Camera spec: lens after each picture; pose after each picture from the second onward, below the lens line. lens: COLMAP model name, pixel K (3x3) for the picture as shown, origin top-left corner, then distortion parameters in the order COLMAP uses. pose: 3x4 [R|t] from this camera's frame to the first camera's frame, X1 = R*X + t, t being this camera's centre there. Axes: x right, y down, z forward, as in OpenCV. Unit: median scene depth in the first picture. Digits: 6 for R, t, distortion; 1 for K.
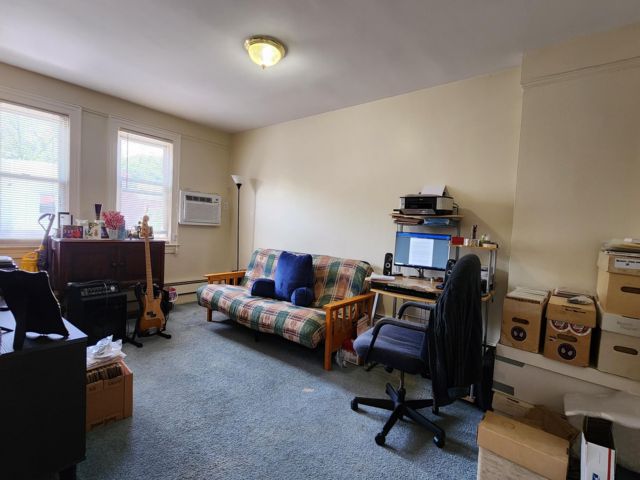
lens RADIAL K [[310.9, 0, 321.1], [0, 310.9, 239.3], [0, 0, 1]] dist [0.000763, -0.000408]
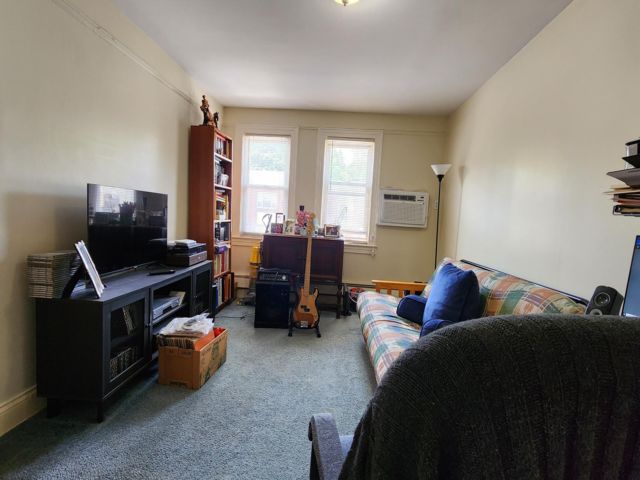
lens RADIAL K [[310.9, 0, 321.0], [0, 310.9, 239.8], [0, 0, 1]] dist [0.000763, -0.000408]
pose [[0.575223, 0.044160, -0.816804, 0.263971], [-0.064199, 0.997899, 0.008739, 0.000228], [0.815474, 0.047411, 0.576849, 0.354092]]
